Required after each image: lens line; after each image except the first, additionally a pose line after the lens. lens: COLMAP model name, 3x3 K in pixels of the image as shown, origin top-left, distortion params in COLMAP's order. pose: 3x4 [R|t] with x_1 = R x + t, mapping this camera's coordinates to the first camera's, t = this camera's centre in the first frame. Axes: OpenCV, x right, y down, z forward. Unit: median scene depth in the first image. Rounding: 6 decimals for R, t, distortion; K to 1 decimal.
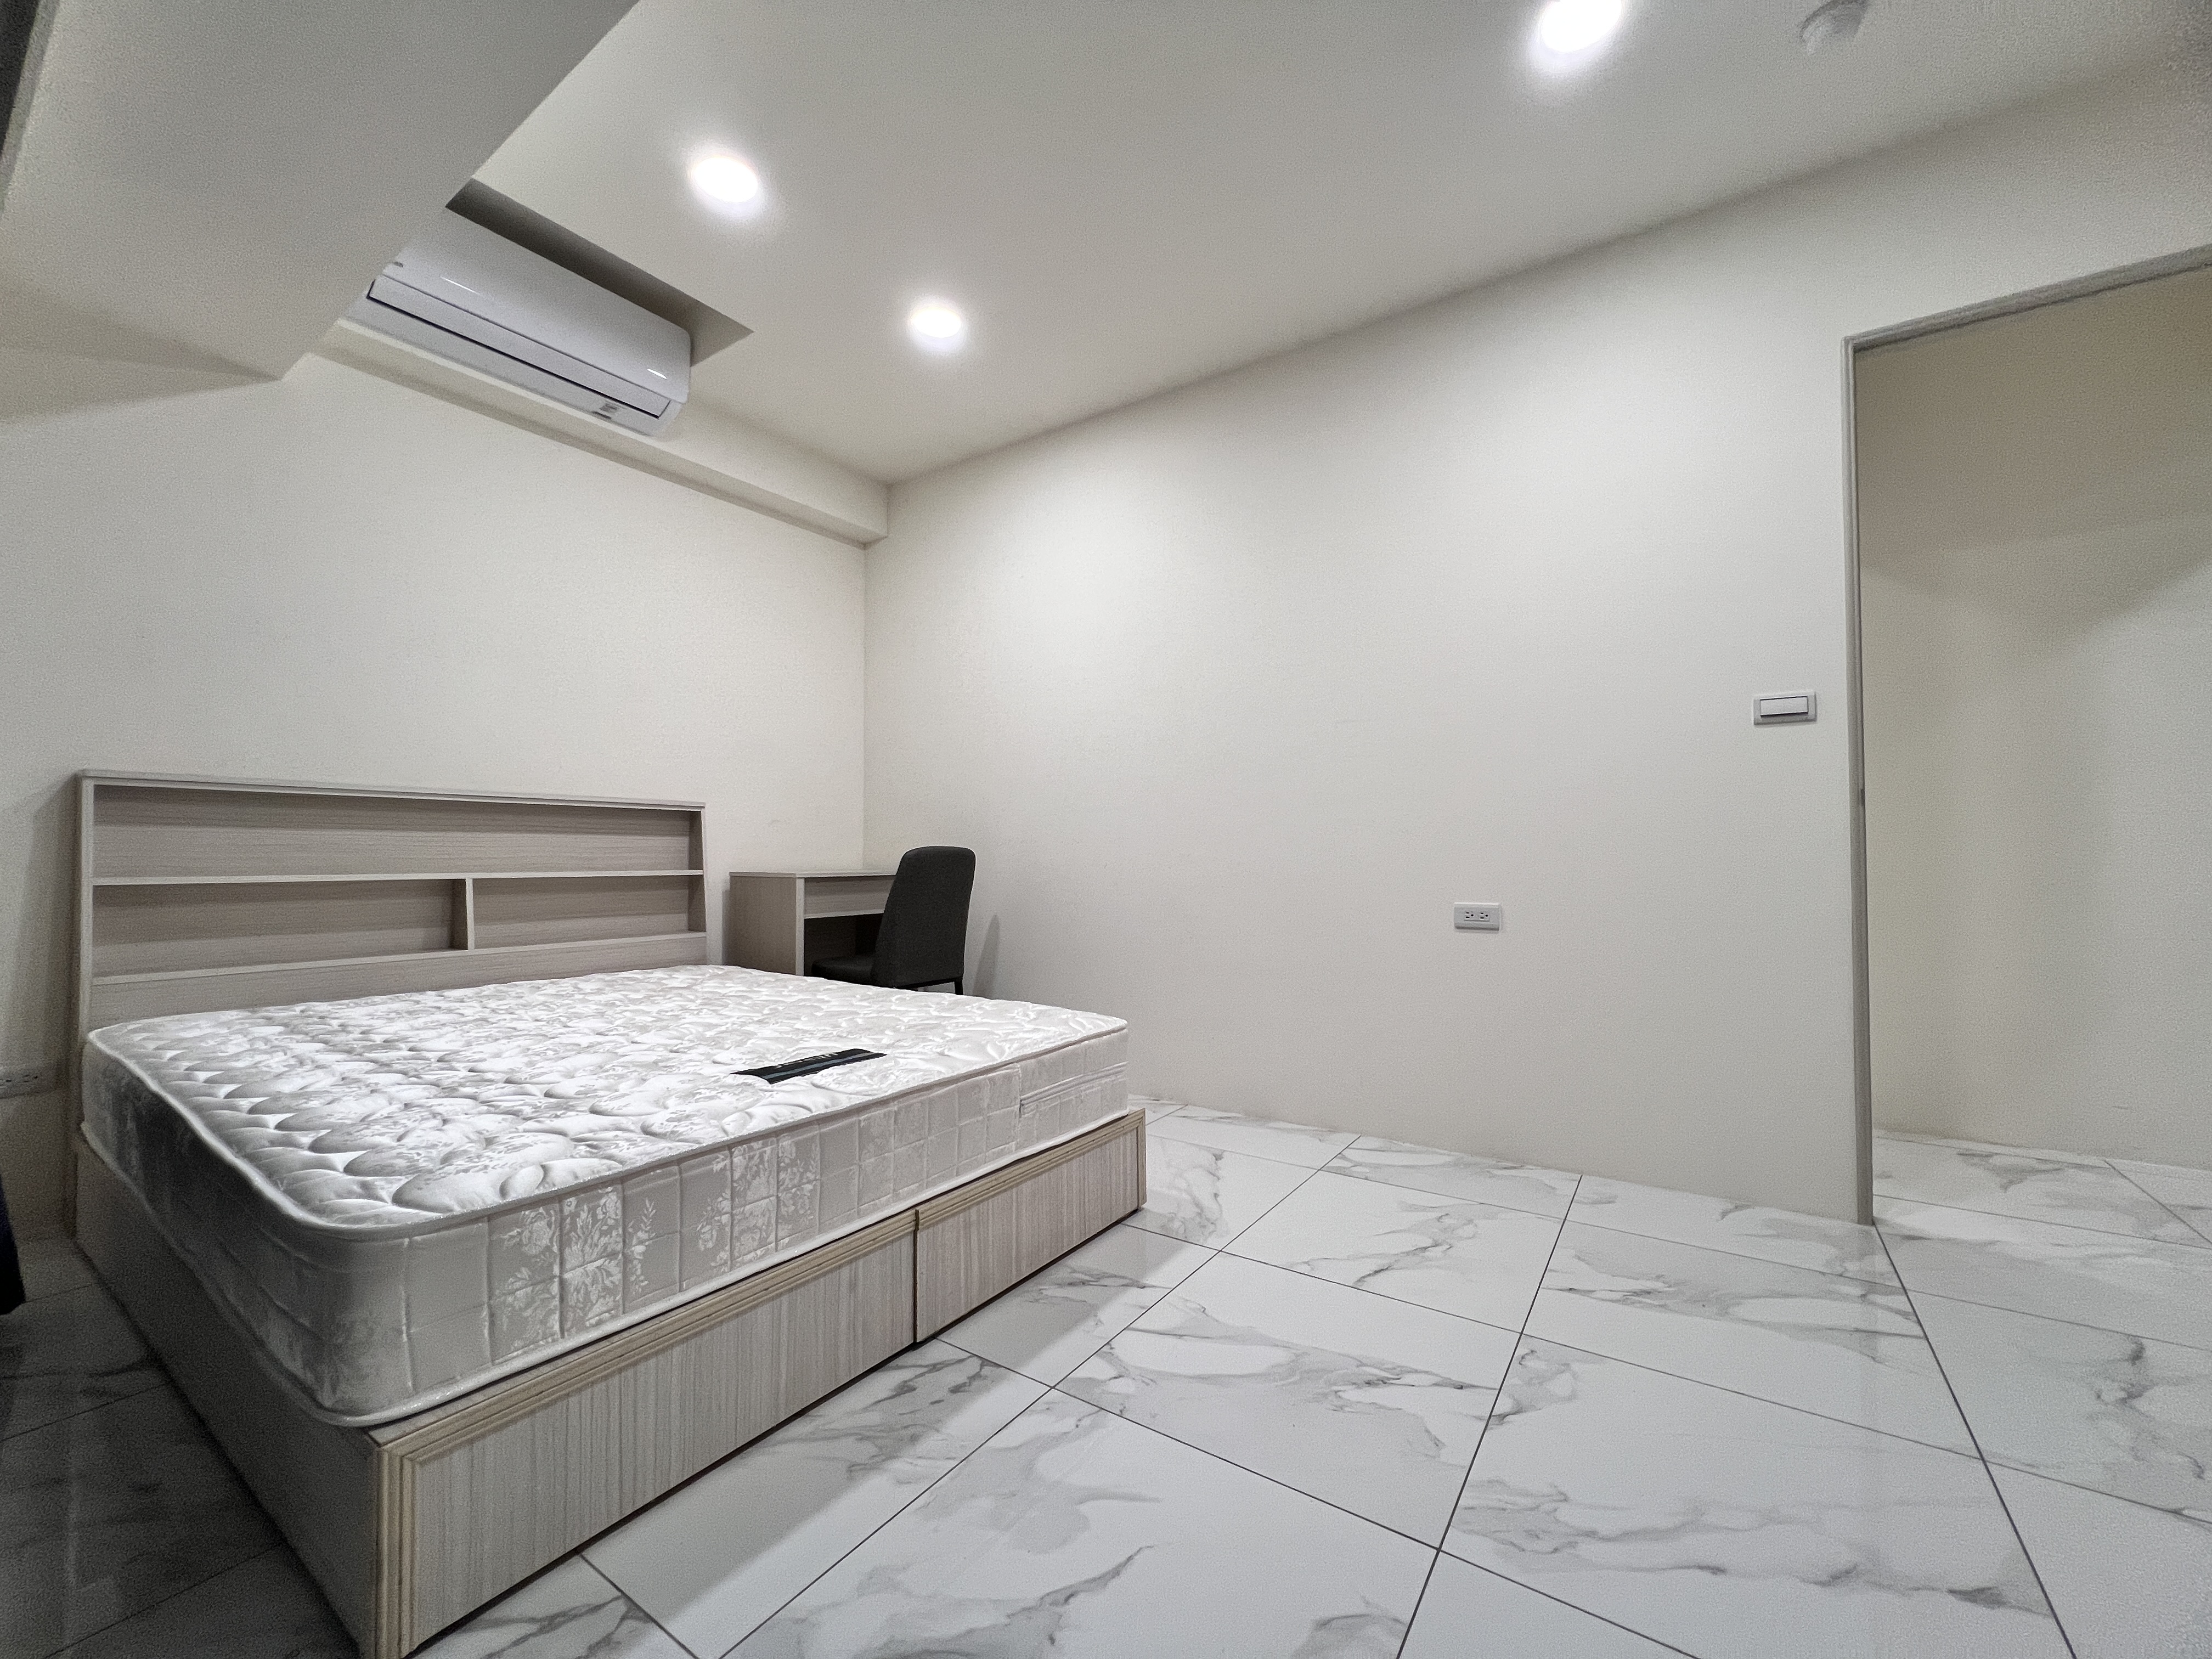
lens RADIAL K [[891.9, 0, 1096.7], [0, 891.9, 833.2], [0, 0, 1]] dist [0.001562, 0.000164]
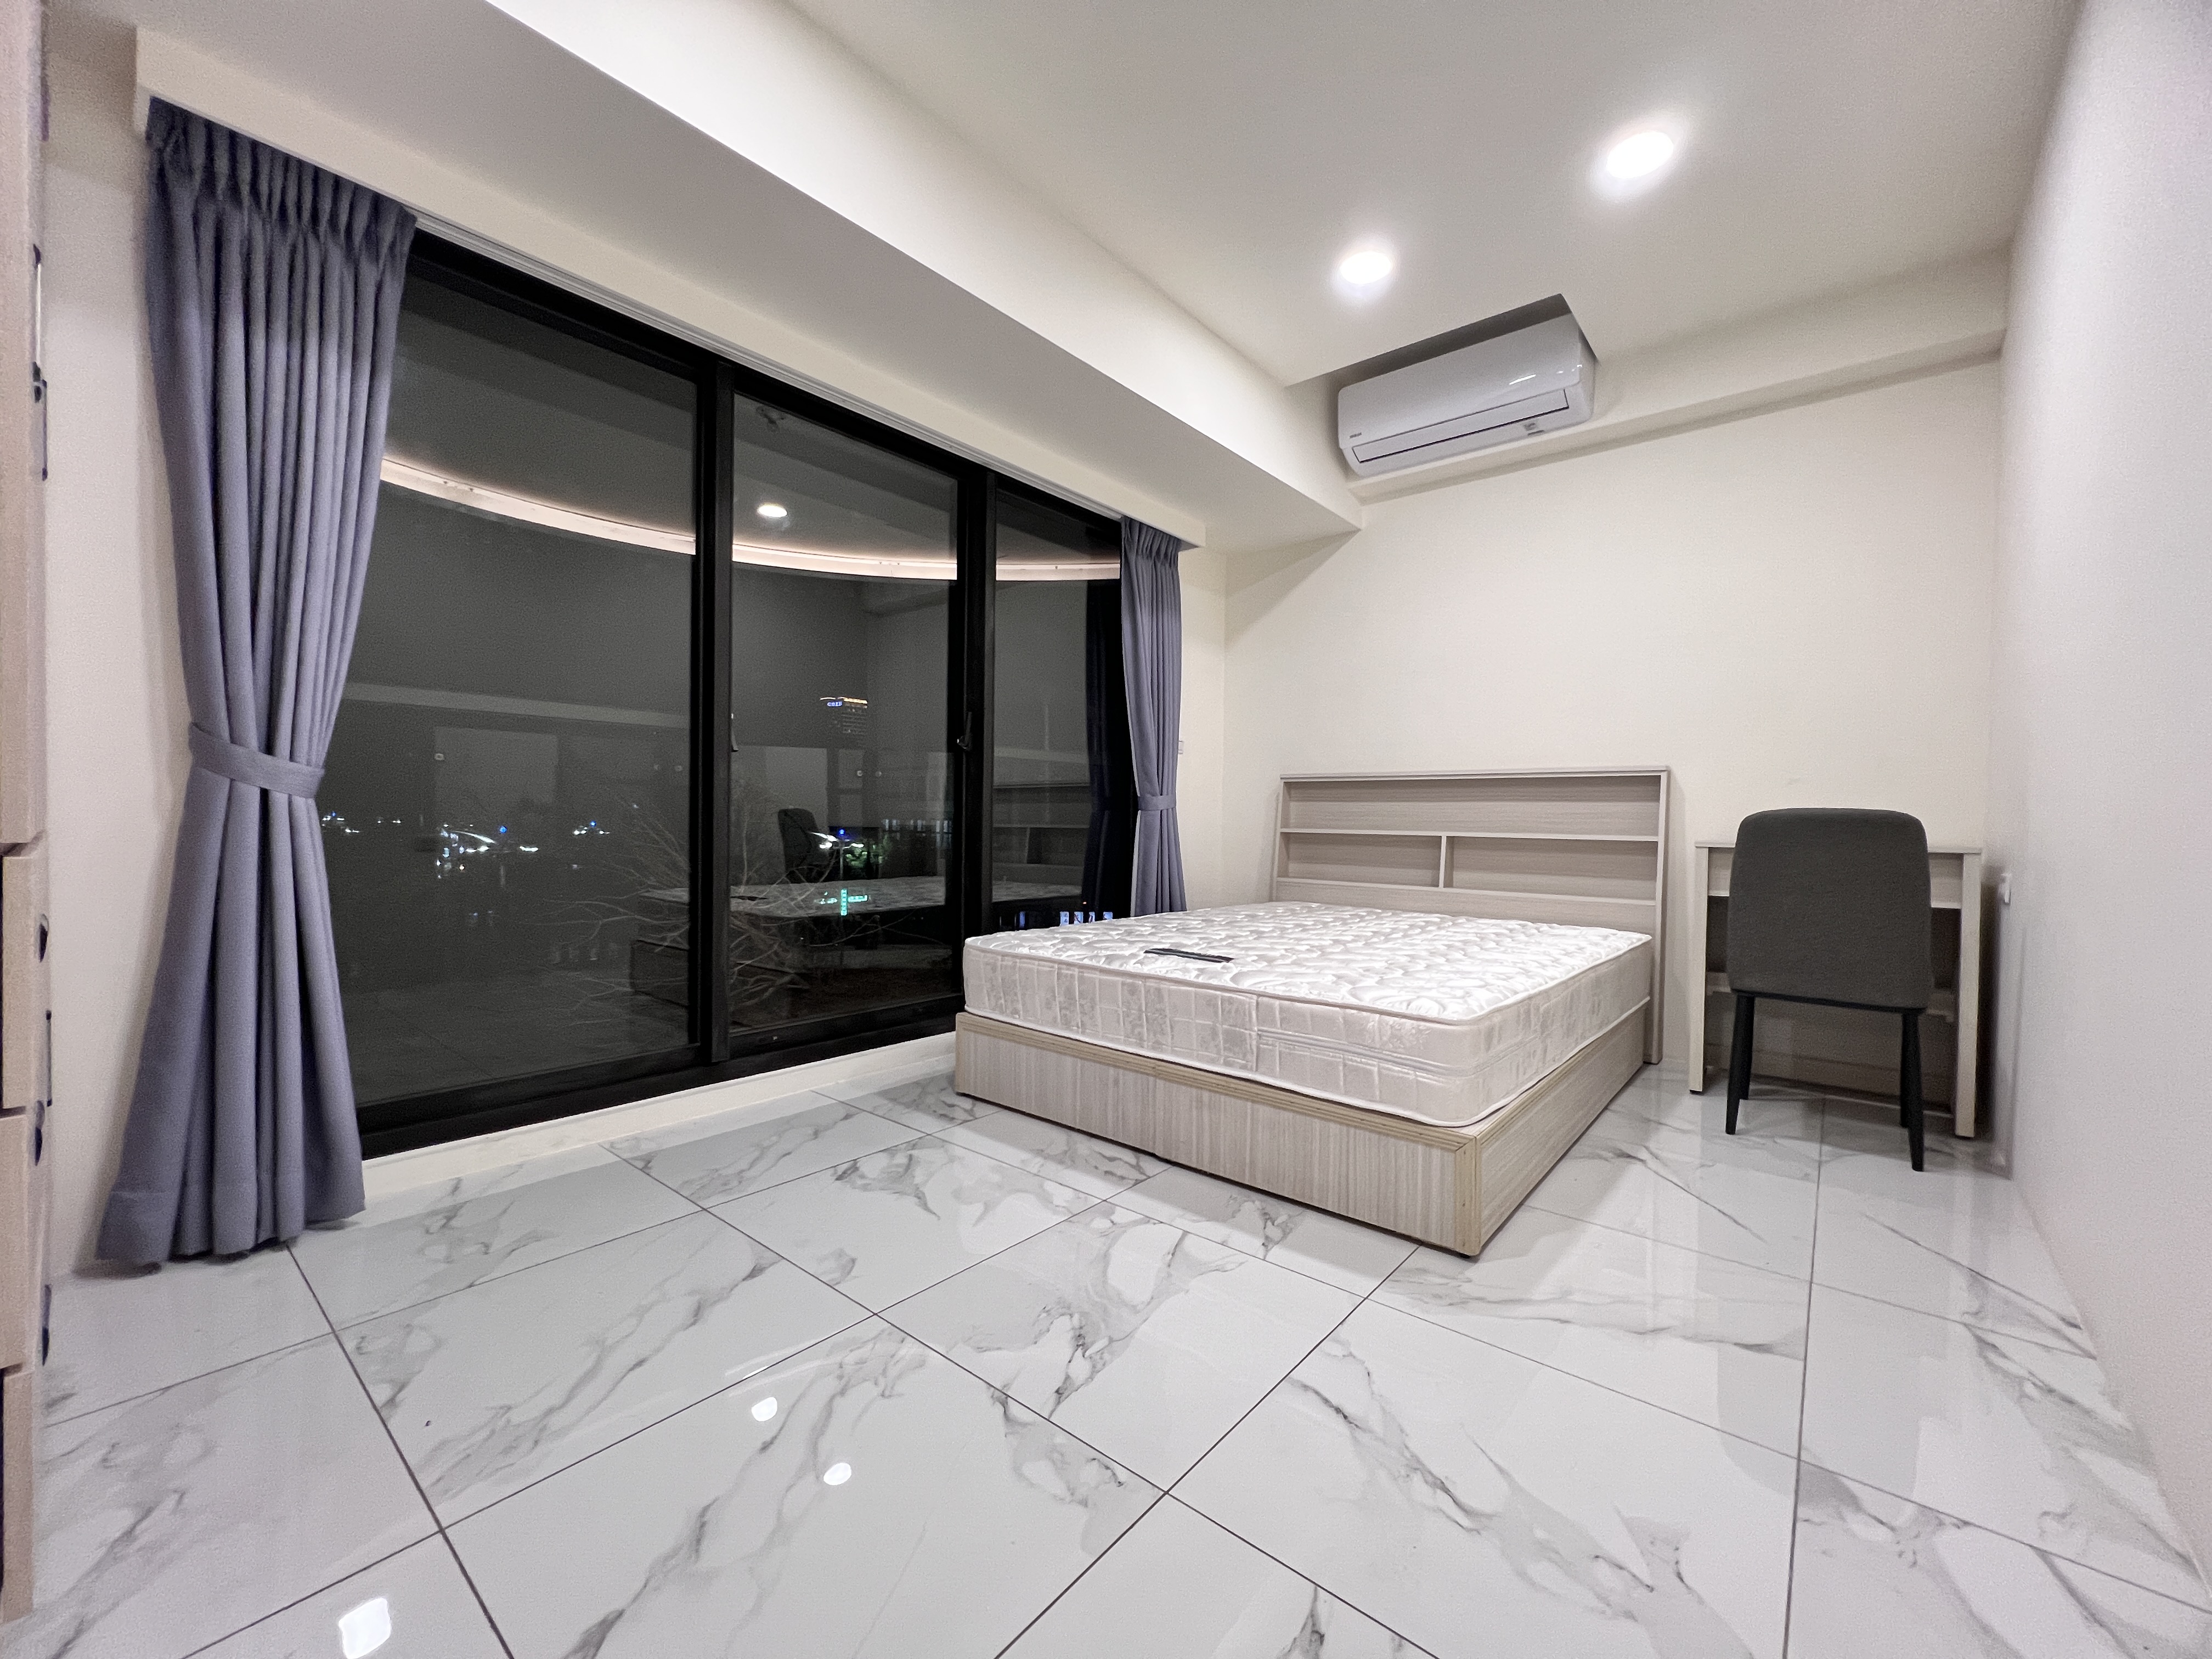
lens RADIAL K [[875.1, 0, 1097.3], [0, 875.1, 836.3], [0, 0, 1]] dist [-0.000674, 0.000401]
pose [[-0.097051, 0.017452, -0.995126, 1.045819], [0.009656, 0.999816, 0.016593, 0.037177], [0.995233, -0.007998, -0.097201, 0.927466]]
